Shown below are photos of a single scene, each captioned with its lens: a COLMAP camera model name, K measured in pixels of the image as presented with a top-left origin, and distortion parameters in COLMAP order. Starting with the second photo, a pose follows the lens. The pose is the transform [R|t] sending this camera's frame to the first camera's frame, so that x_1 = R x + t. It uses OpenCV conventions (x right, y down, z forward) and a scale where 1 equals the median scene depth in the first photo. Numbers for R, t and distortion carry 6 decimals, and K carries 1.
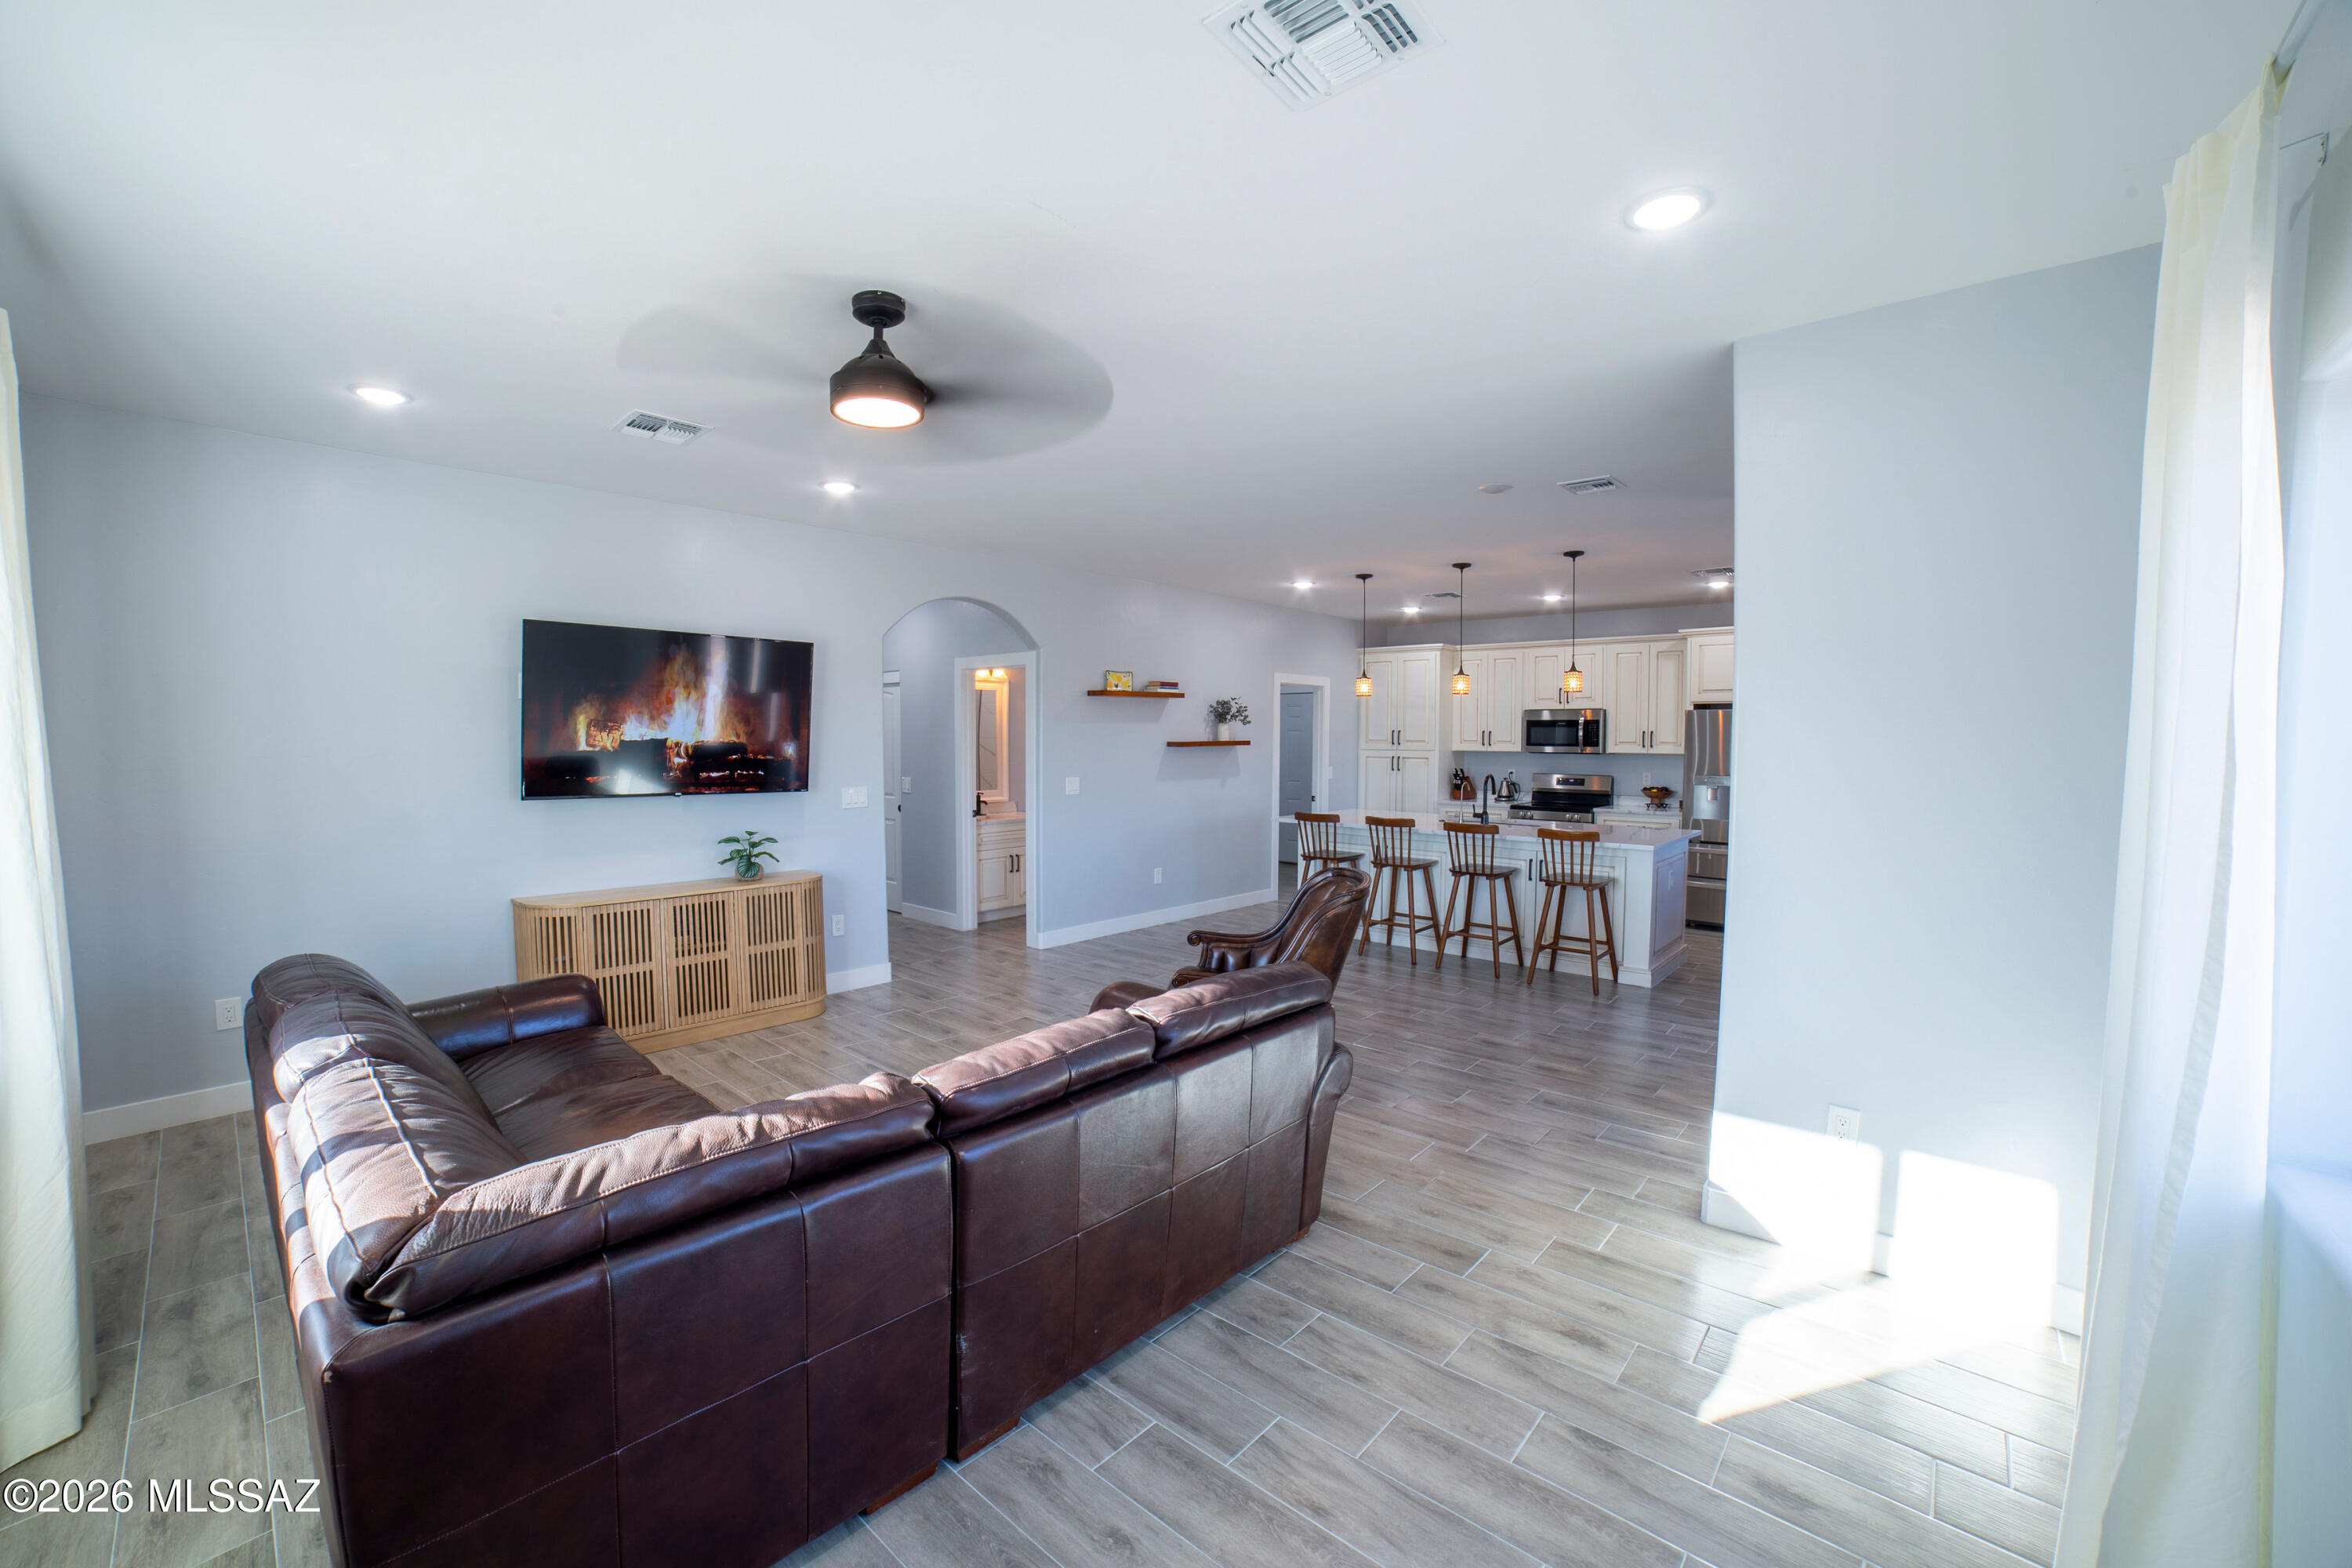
lens RADIAL K [[949.2, 0, 1183.8], [0, 949.2, 805.1], [0, 0, 1]] dist [-0.073941, 0.000306]
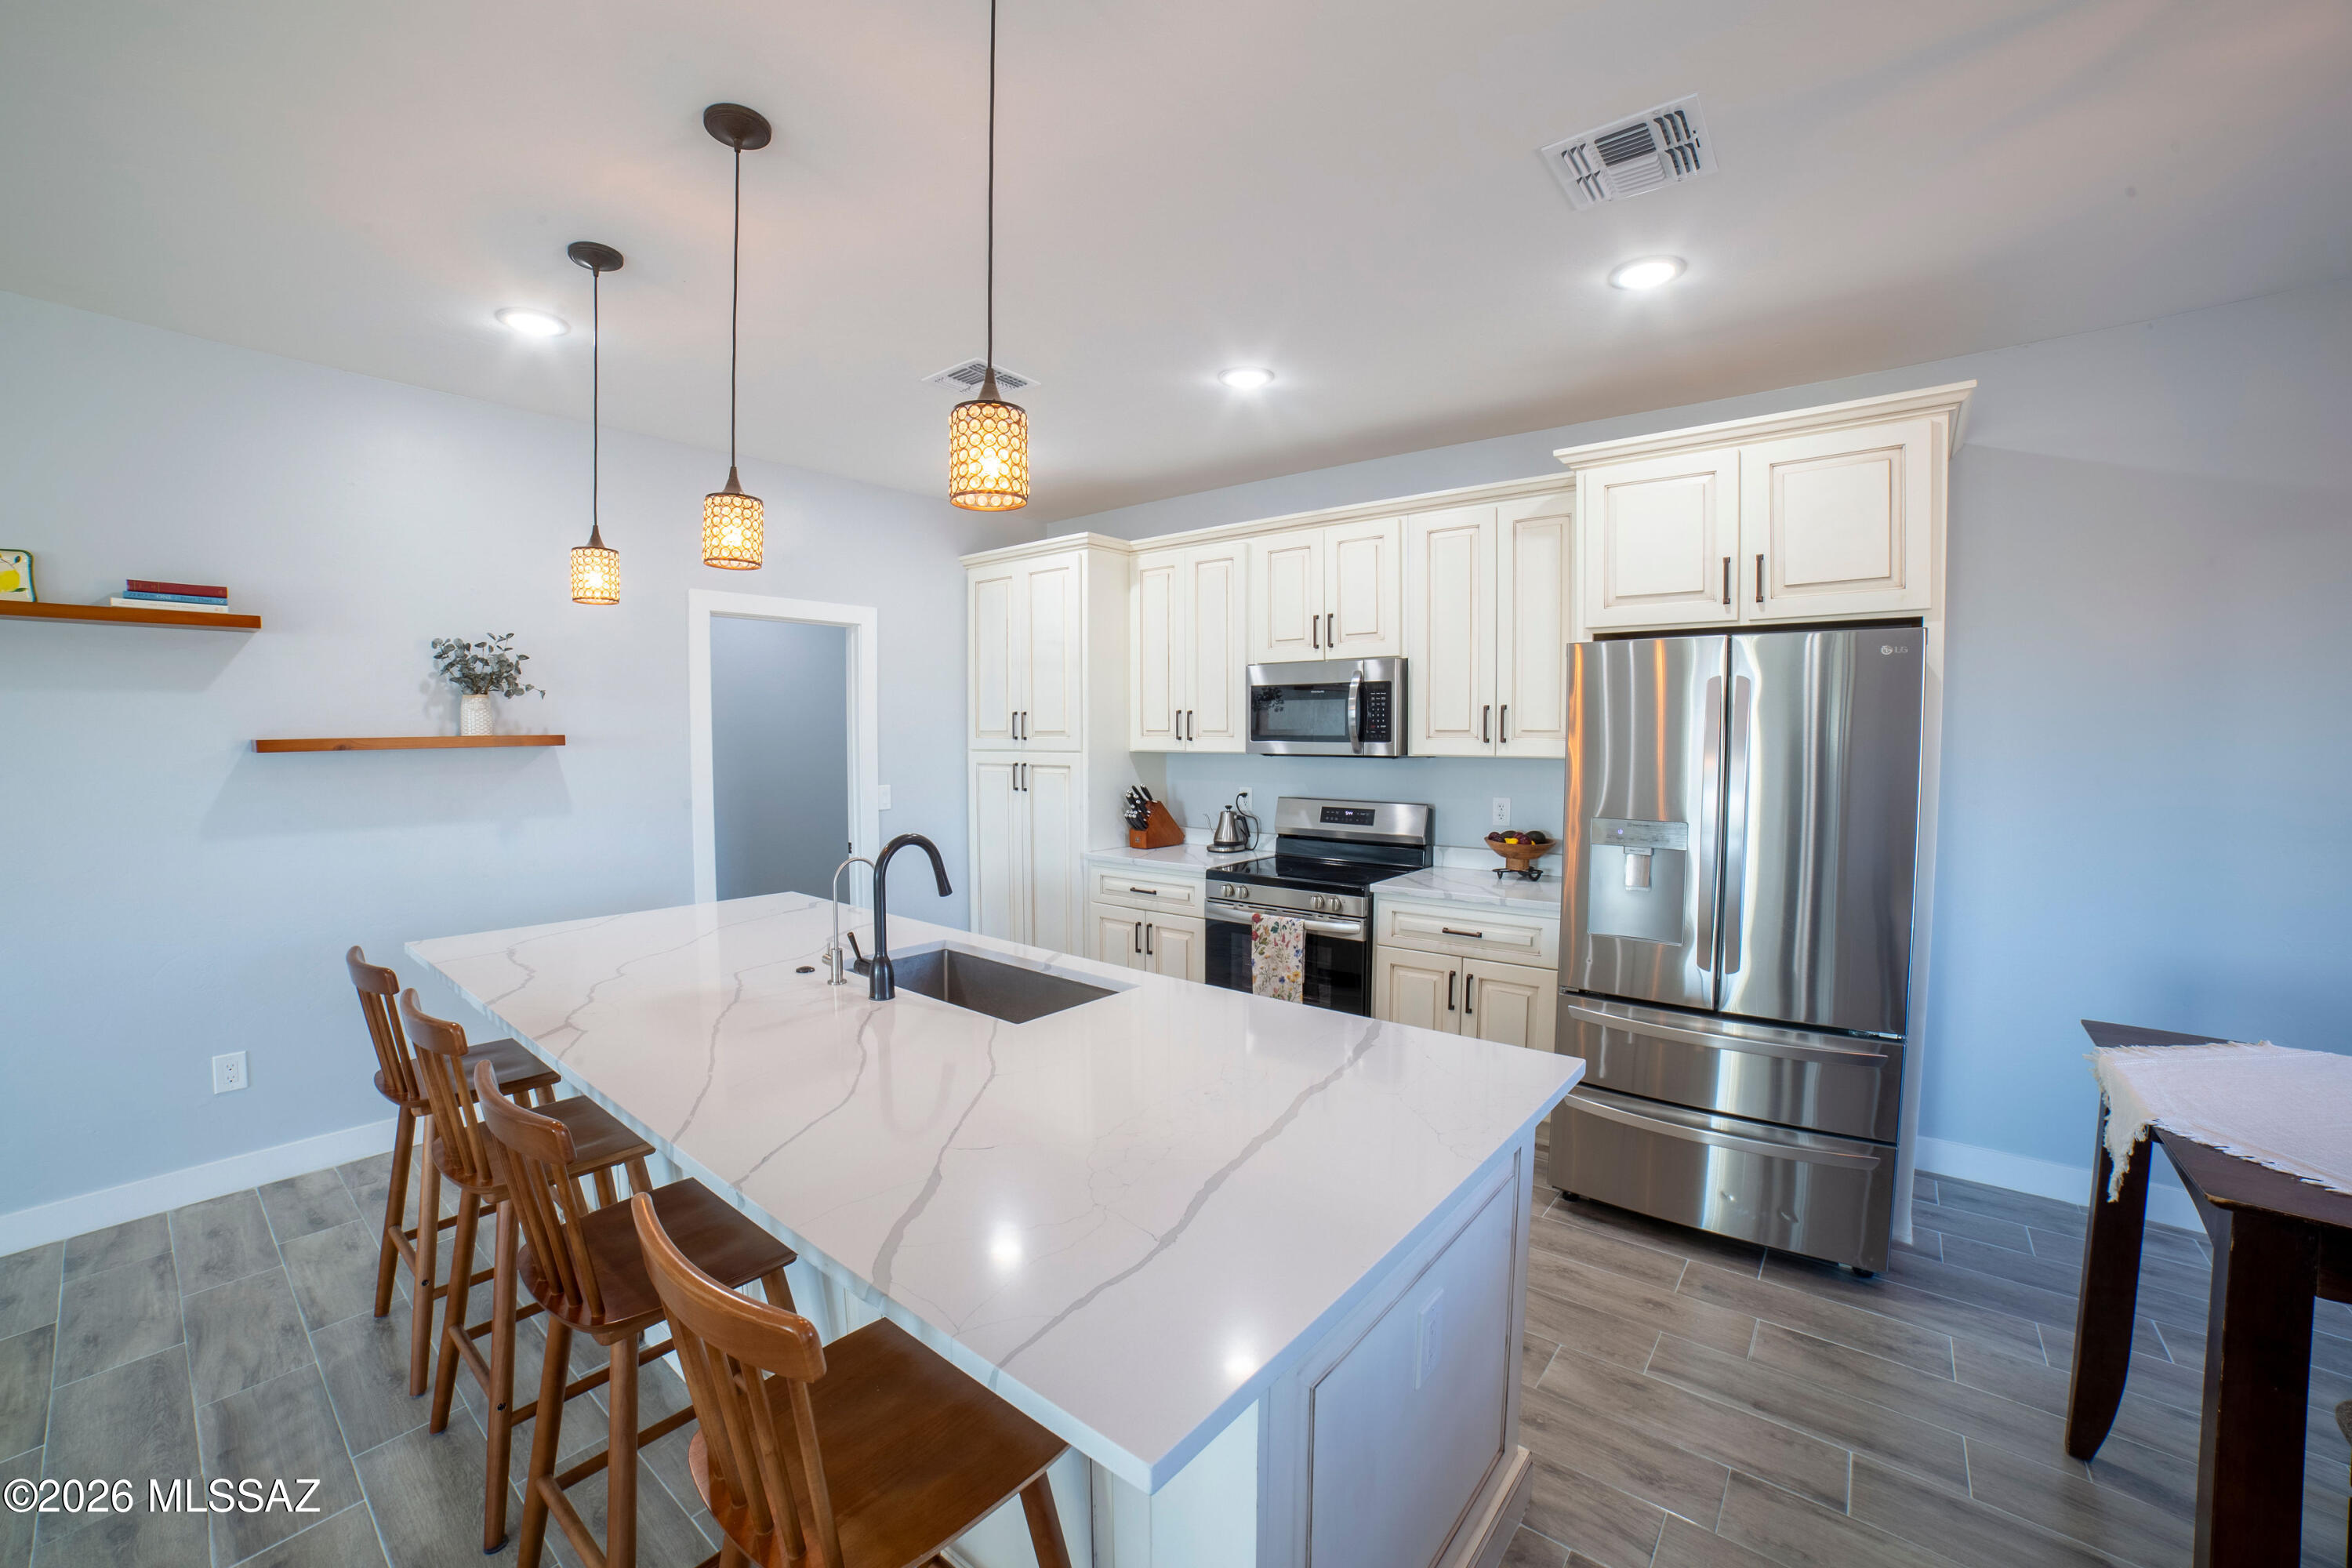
lens RADIAL K [[959.0, 0, 1176.0], [0, 959.0, 784.0], [0, 0, 1]] dist [-0.047276, 0.000050]
pose [[0.998978, -0.006497, 0.044730, 0.318231], [0.007236, 0.999840, -0.016369, -0.035067], [-0.044617, 0.016676, 0.998865, 0.542986]]
